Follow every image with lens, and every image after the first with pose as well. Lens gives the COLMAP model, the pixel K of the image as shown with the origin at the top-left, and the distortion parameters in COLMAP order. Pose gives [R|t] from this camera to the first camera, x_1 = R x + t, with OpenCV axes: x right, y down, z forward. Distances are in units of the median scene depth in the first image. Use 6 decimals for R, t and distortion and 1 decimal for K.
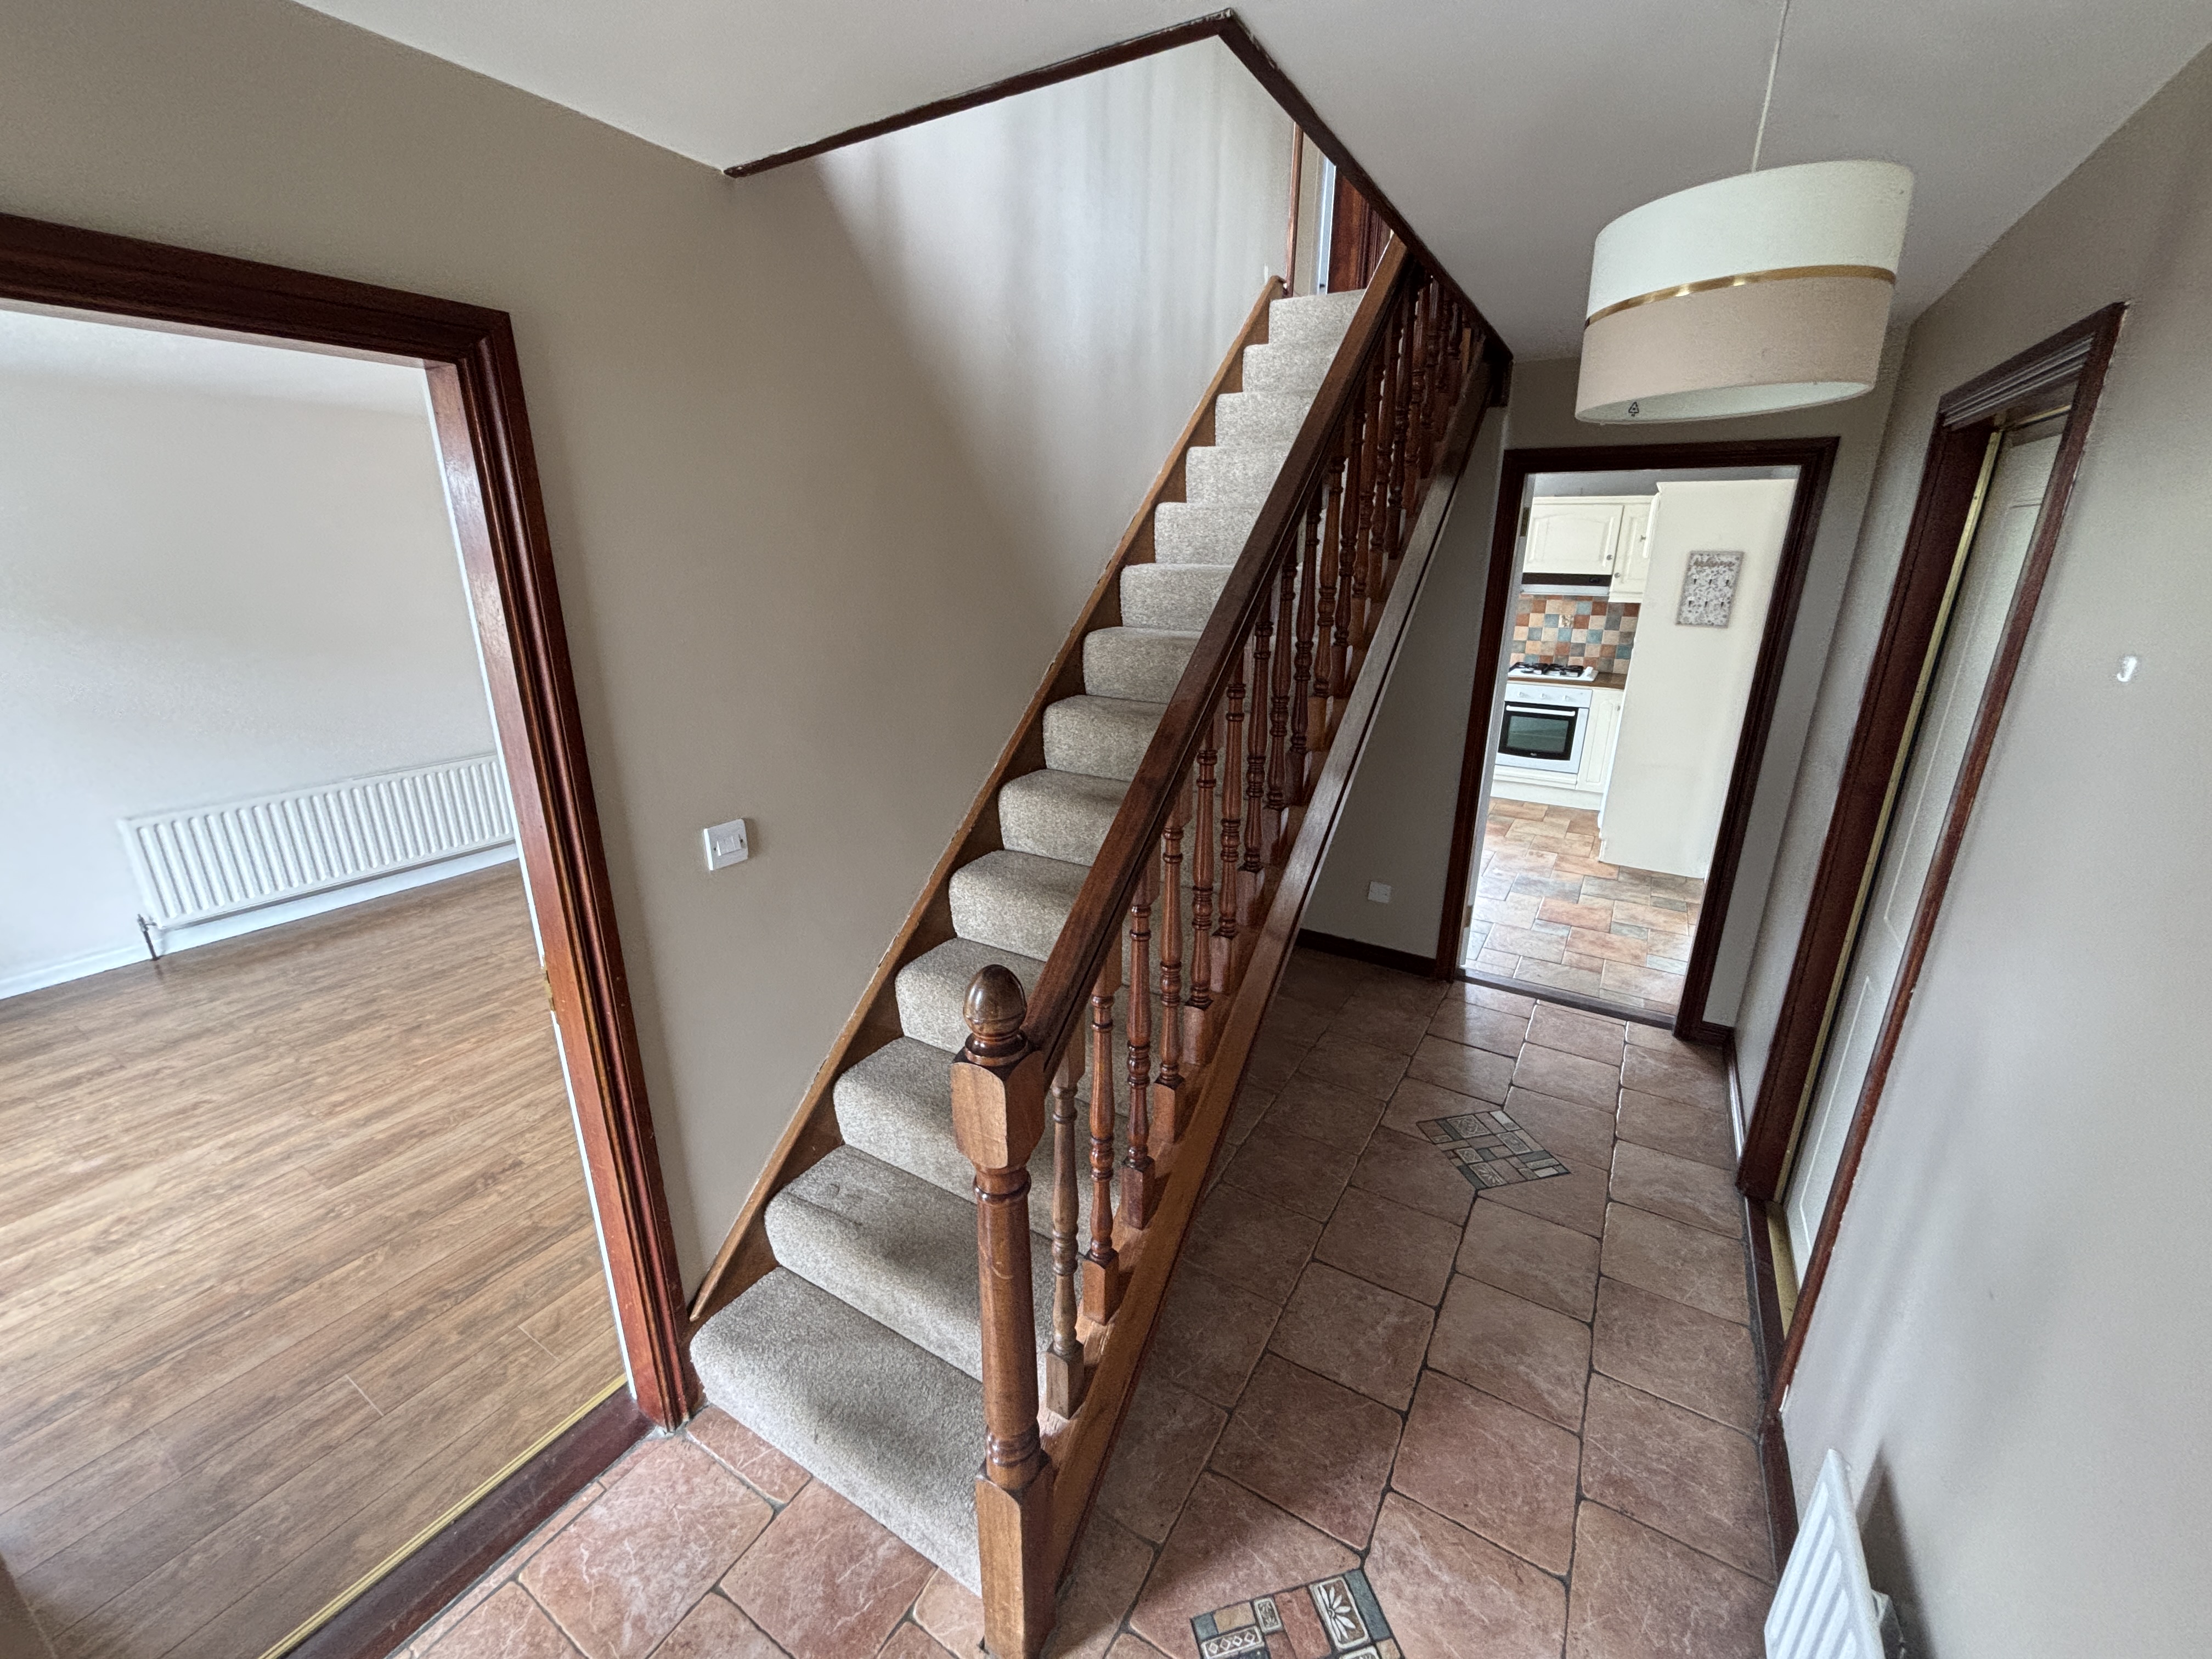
lens RADIAL K [[890.2, 0, 1089.8], [0, 890.2, 840.9], [0, 0, 1]] dist [-0.001757, -0.000768]
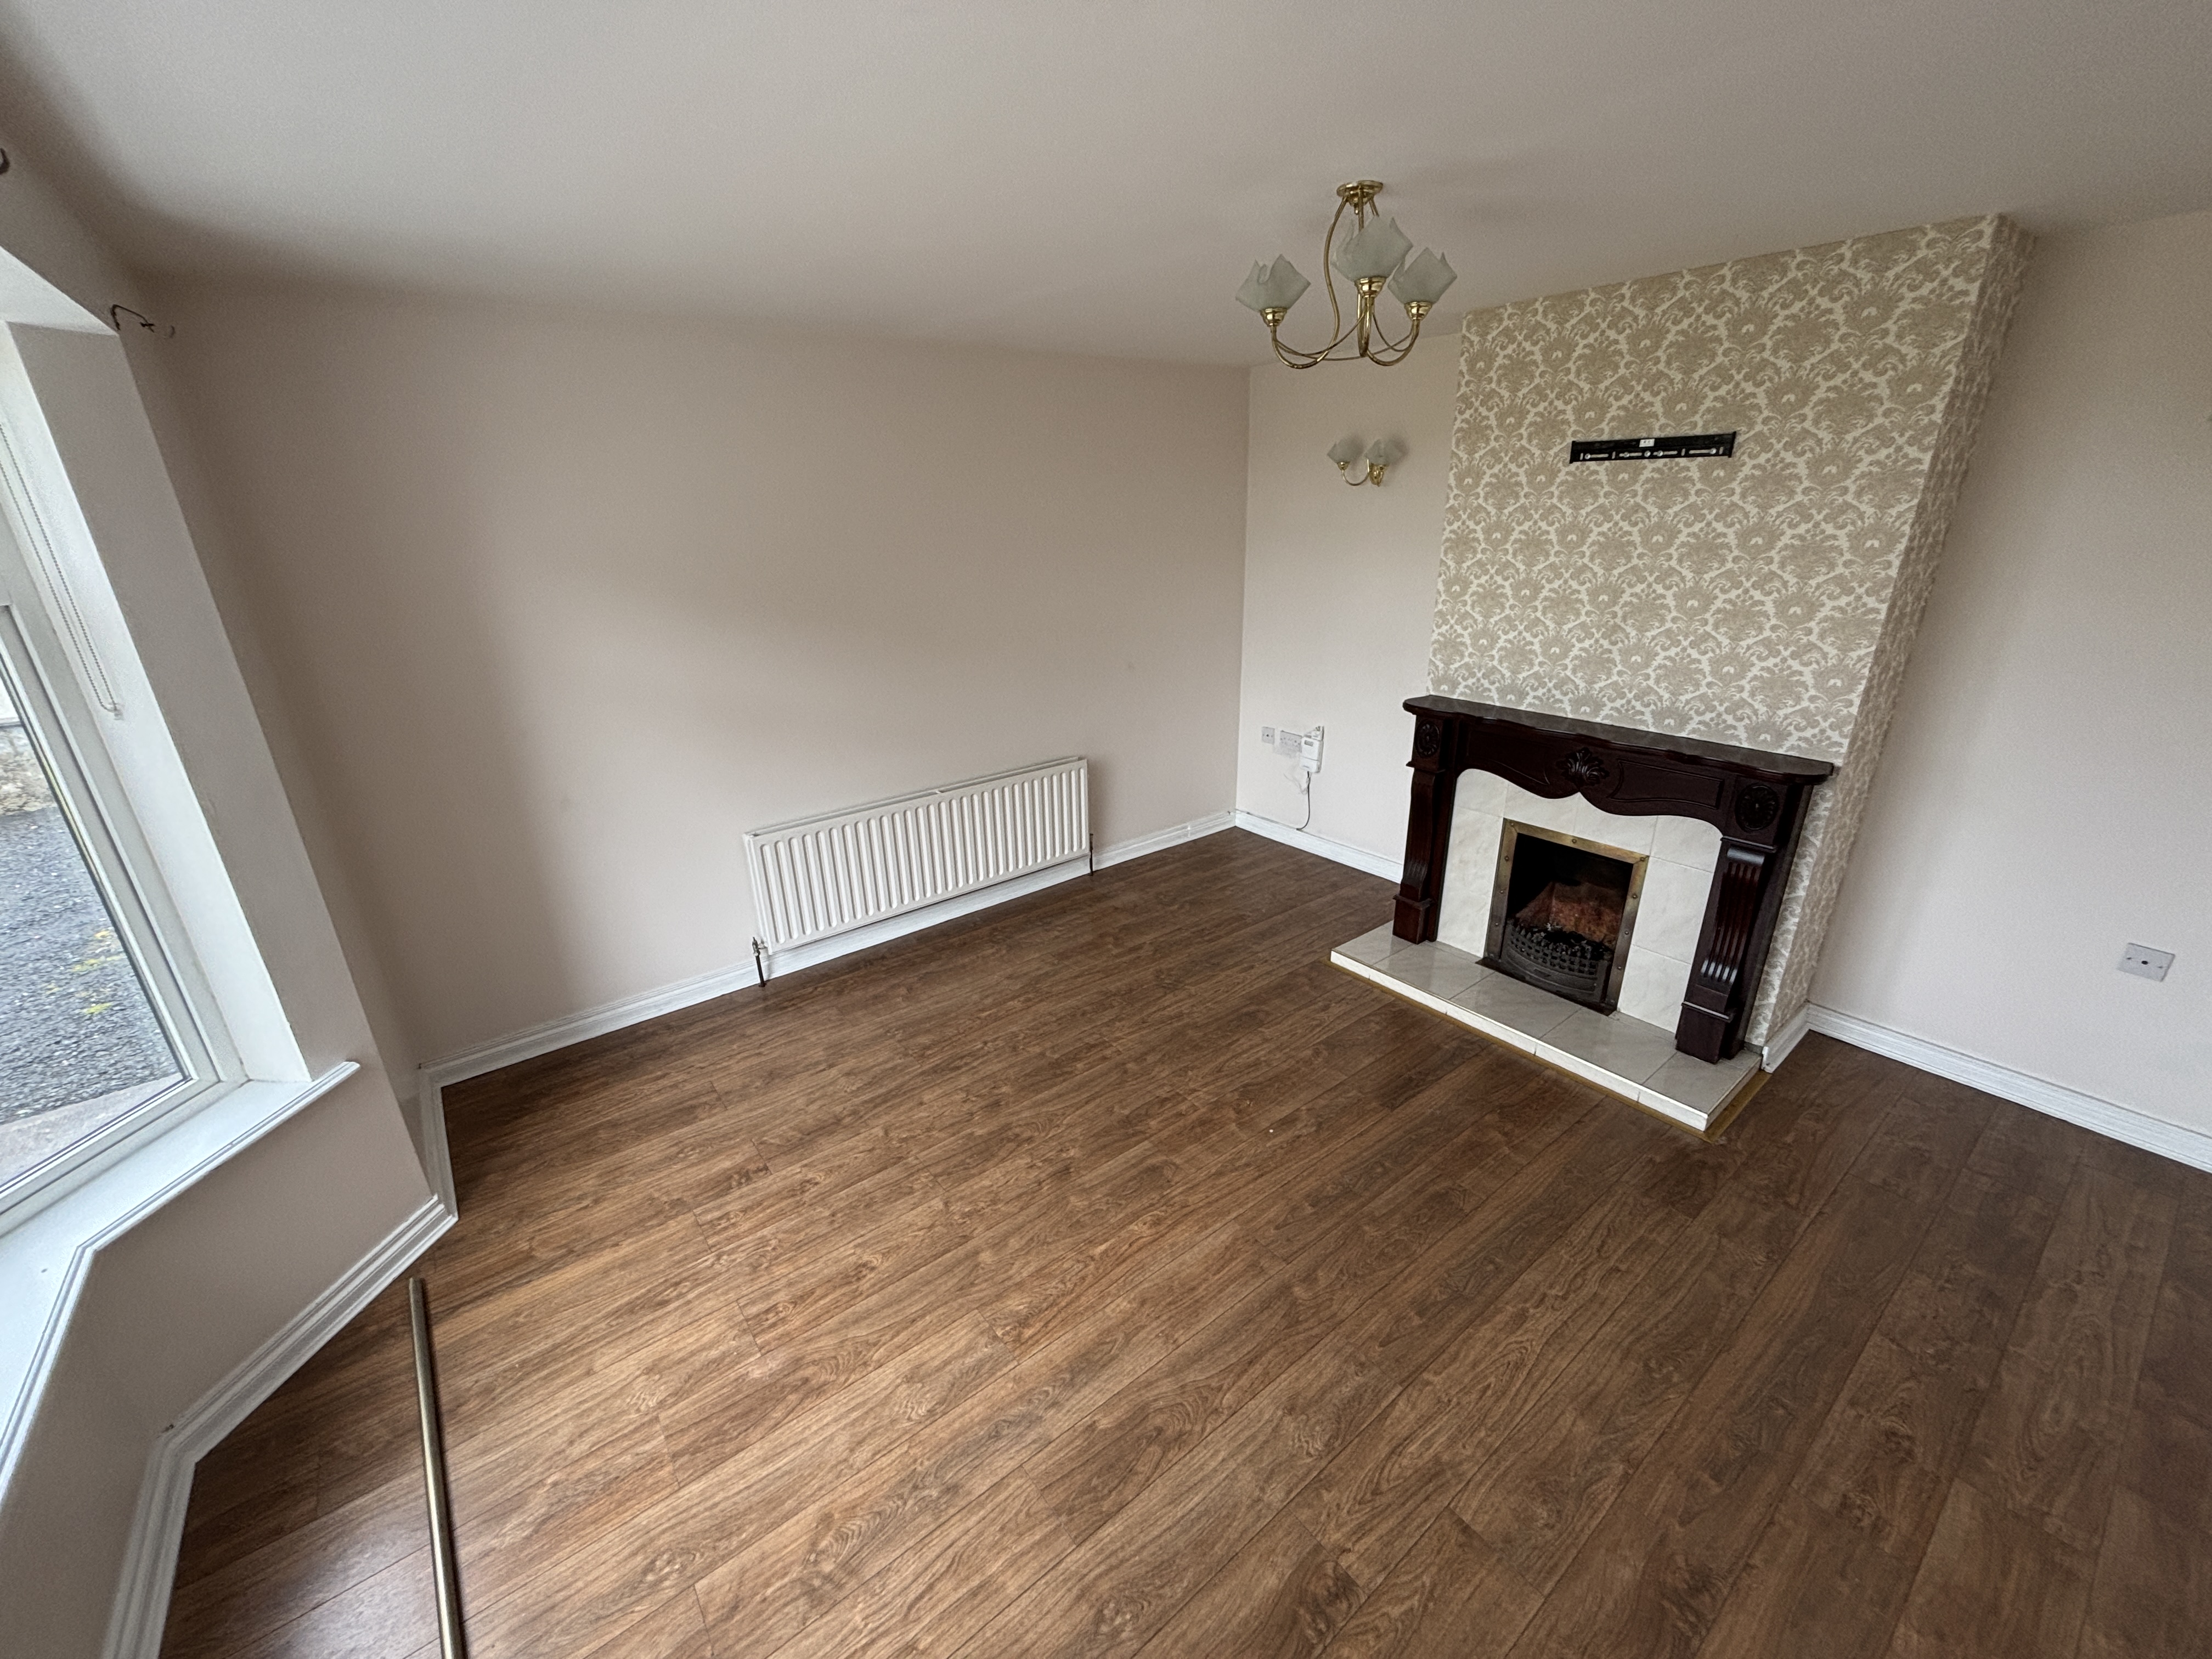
lens RADIAL K [[890.2, 0, 1117.1], [0, 890.2, 822.3], [0, 0, 1]] dist [-0.001757, -0.000768]
pose [[0.940759, 0.103434, -0.322915, -0.504494], [-0.092445, 0.994500, 0.049230, -0.134211], [0.326231, -0.016462, 0.945147, 0.296163]]
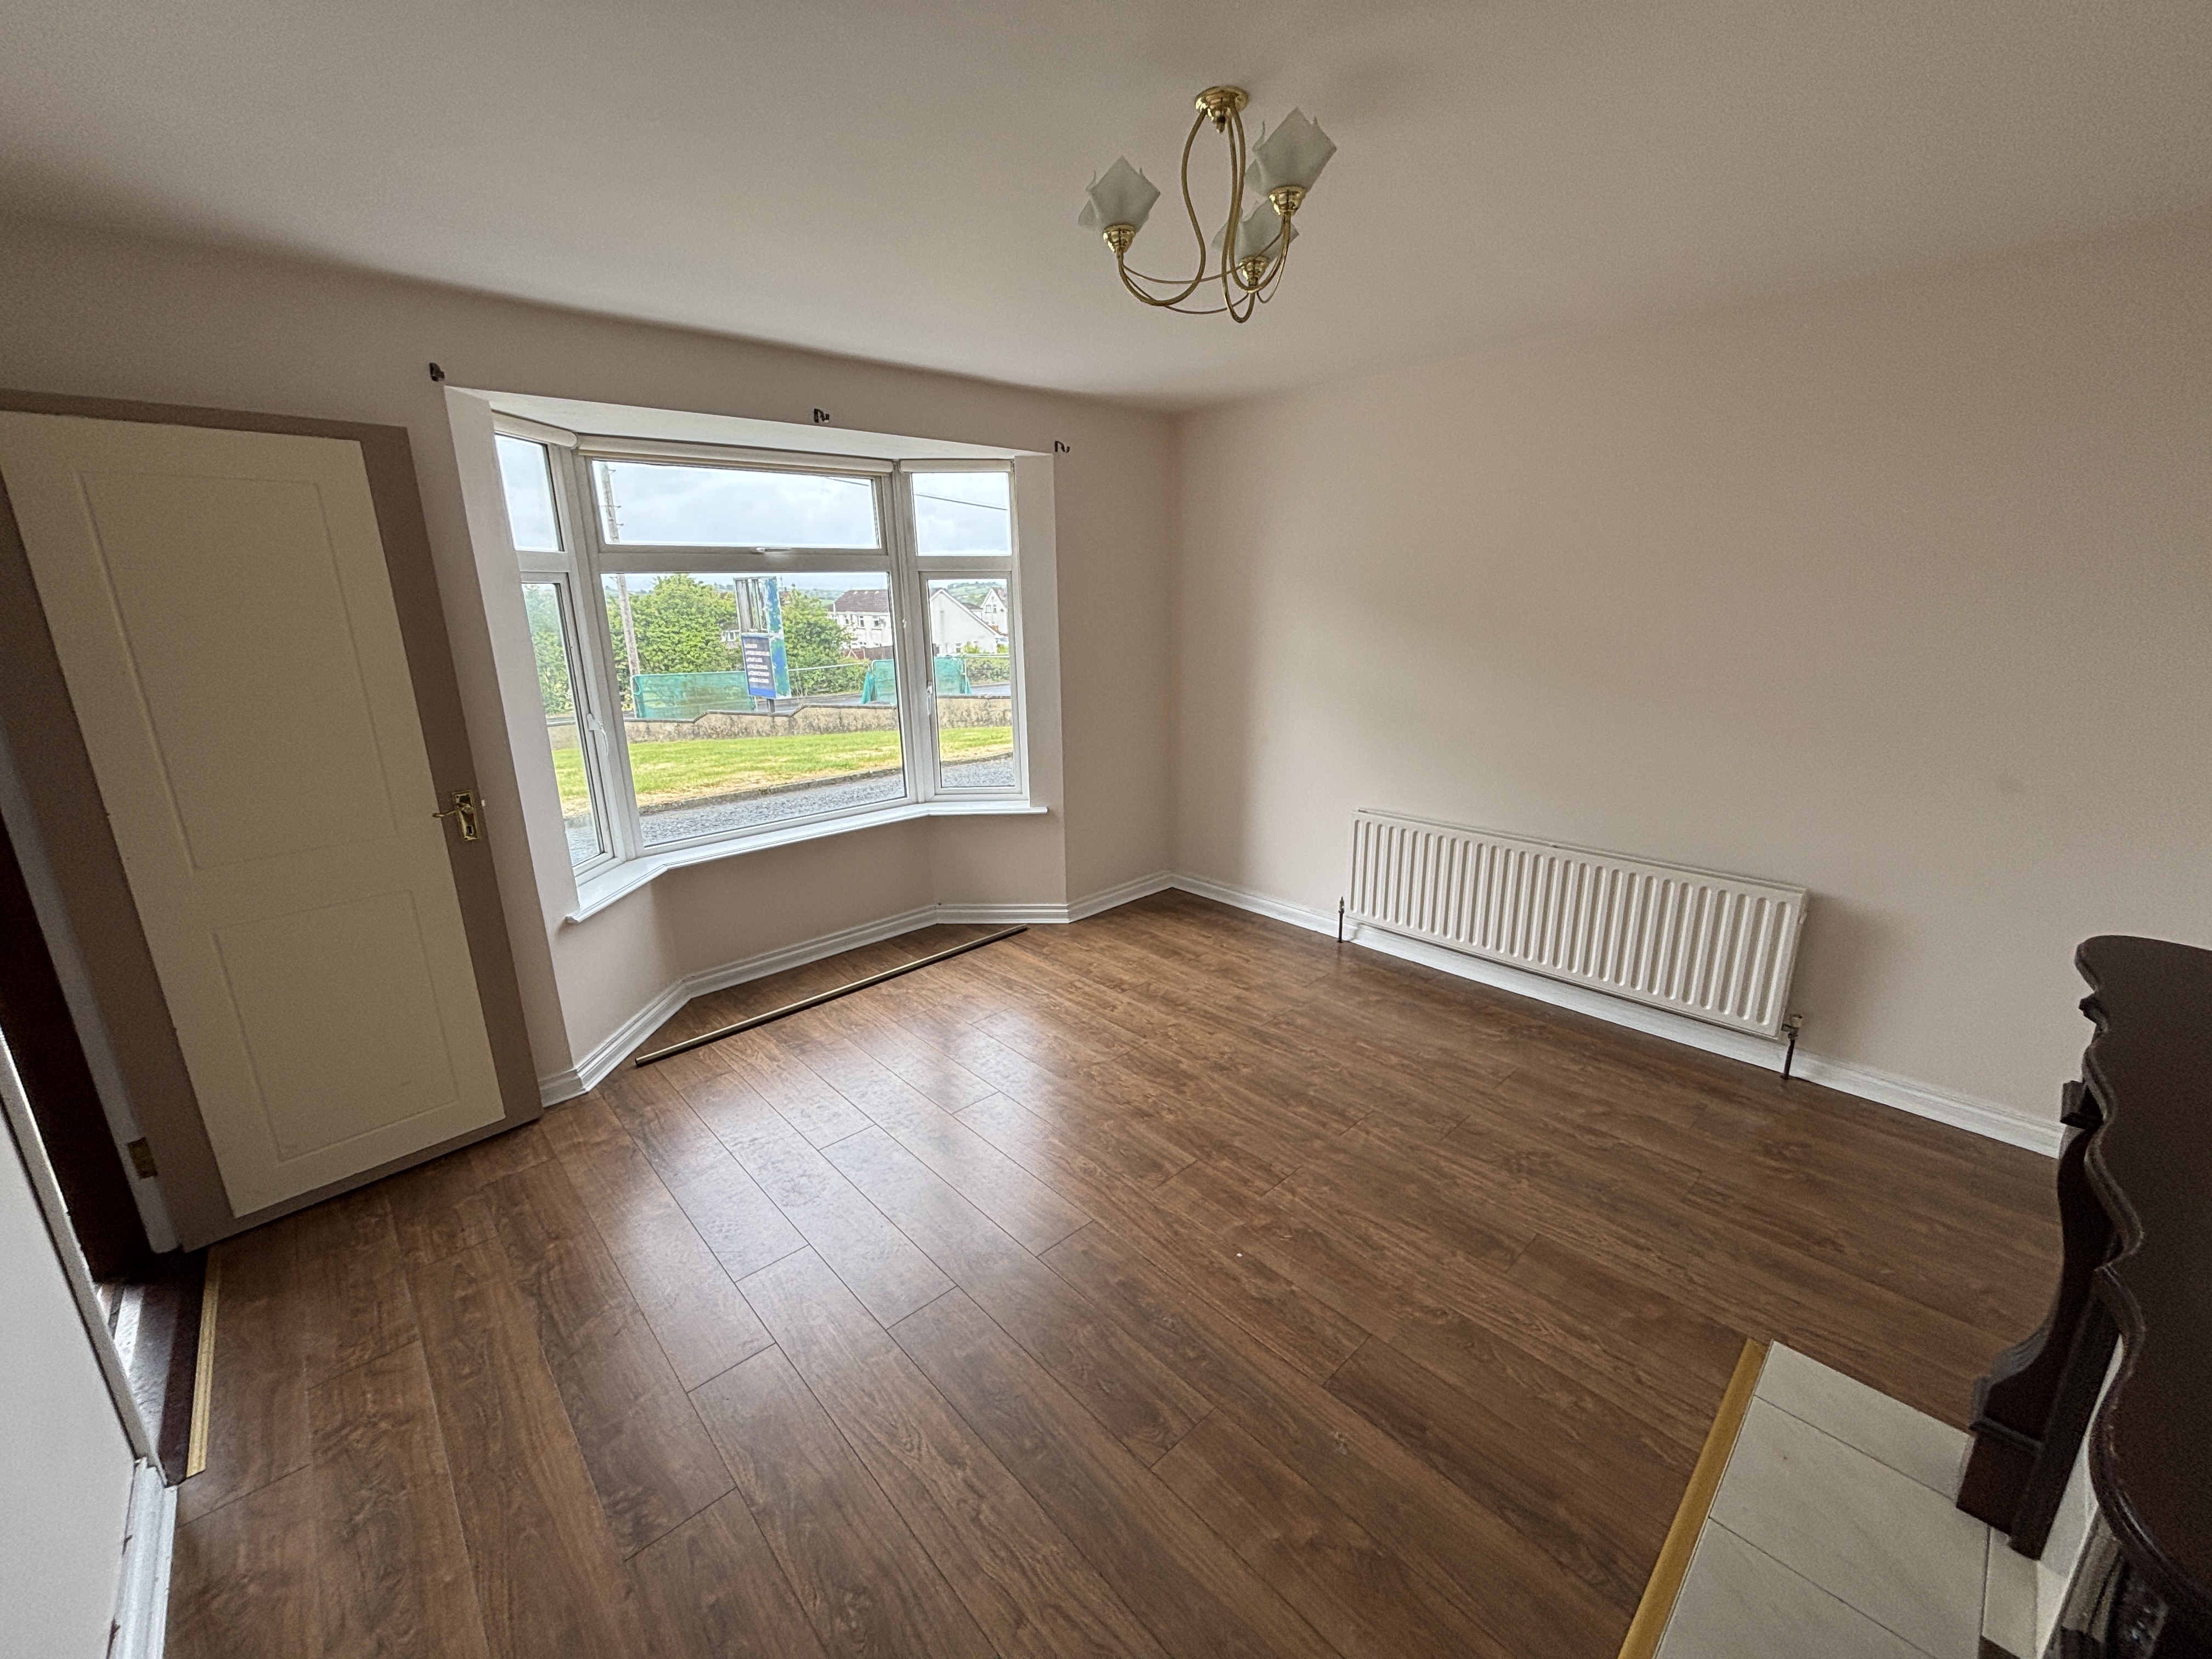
lens RADIAL K [[890.2, 0, 1106.6], [0, 890.2, 828.3], [0, 0, 1]] dist [-0.001757, -0.000768]
pose [[-0.262338, 0.261682, -0.928817, -0.039011], [-0.290005, 0.896653, 0.334531, -0.307281], [0.920367, 0.357122, -0.159337, 1.019003]]
